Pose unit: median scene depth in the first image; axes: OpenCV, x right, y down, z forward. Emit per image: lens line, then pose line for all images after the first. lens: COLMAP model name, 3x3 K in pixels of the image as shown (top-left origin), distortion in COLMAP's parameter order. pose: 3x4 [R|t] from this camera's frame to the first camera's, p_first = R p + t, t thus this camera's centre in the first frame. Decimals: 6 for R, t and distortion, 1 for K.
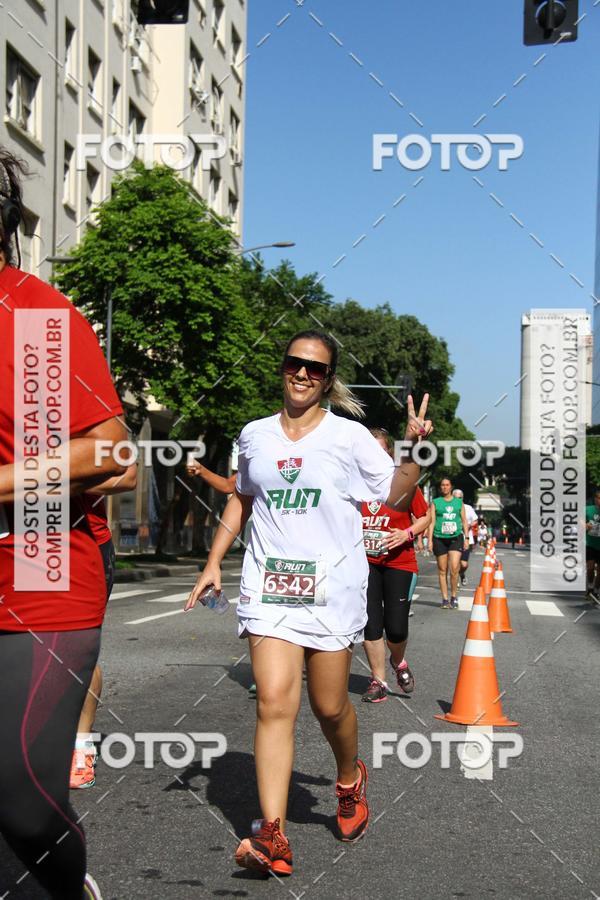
lens RADIAL K [[2473.0, 0, 296.1], [0, 2473.0, 449.8], [0, 0, 1]] dist [0.694507, 0.000000]
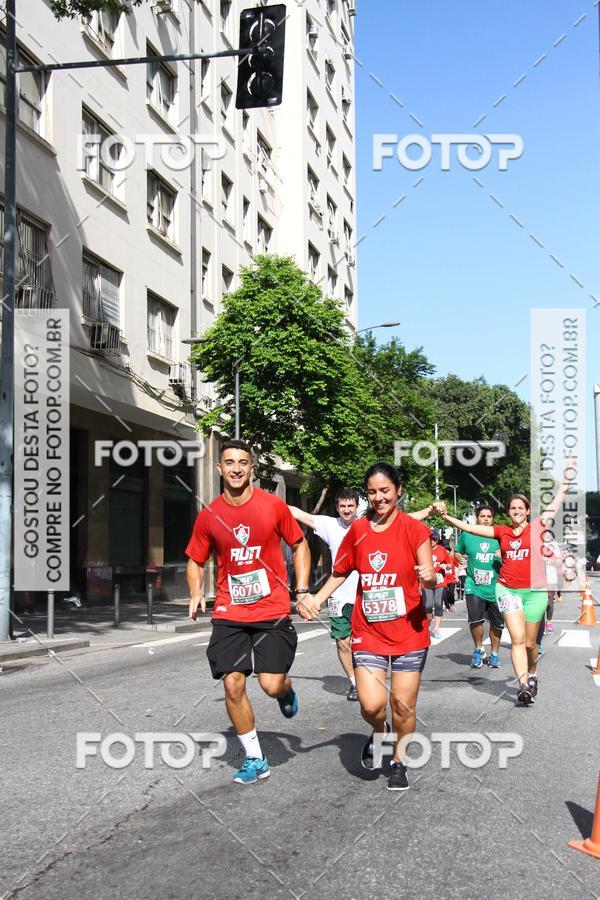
lens RADIAL K [[2473.0, 0, 207.0], [0, 2473.0, 371.1], [0, 0, 1]] dist [0.694507, 0.000000]
pose [[0.996458, -0.042822, -0.072366, -0.007054], [0.039008, 0.997815, -0.053330, -0.000871], [0.074492, 0.050318, 0.995951, -0.174776]]
